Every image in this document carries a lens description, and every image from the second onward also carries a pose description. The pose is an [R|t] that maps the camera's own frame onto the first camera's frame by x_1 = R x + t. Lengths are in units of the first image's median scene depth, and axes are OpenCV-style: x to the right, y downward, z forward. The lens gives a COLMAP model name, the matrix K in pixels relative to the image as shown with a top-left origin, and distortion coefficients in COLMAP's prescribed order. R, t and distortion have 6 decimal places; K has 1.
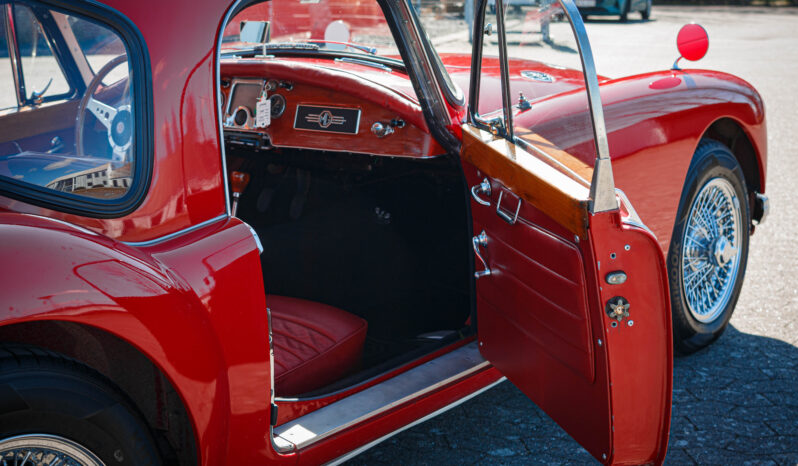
lens RADIAL K [[1284.3, 0, 399.0], [0, 1284.3, 233.0], [0, 0, 1]] dist [0.004564, 0.044670]
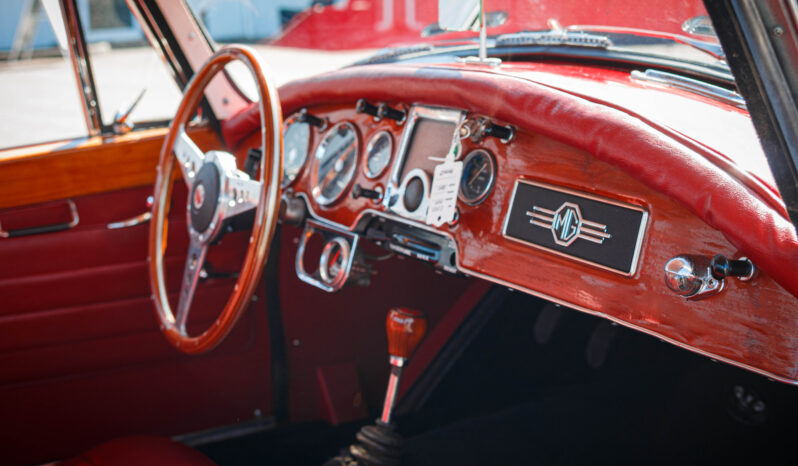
lens RADIAL K [[1284.3, 0, 399.0], [0, 1284.3, 233.0], [0, 0, 1]] dist [0.004564, 0.044670]
pose [[0.933416, 0.076279, -0.350593, 0.031282], [-0.075685, 0.997013, 0.015417, -0.082854], [0.350721, 0.012144, 0.936401, 0.575301]]
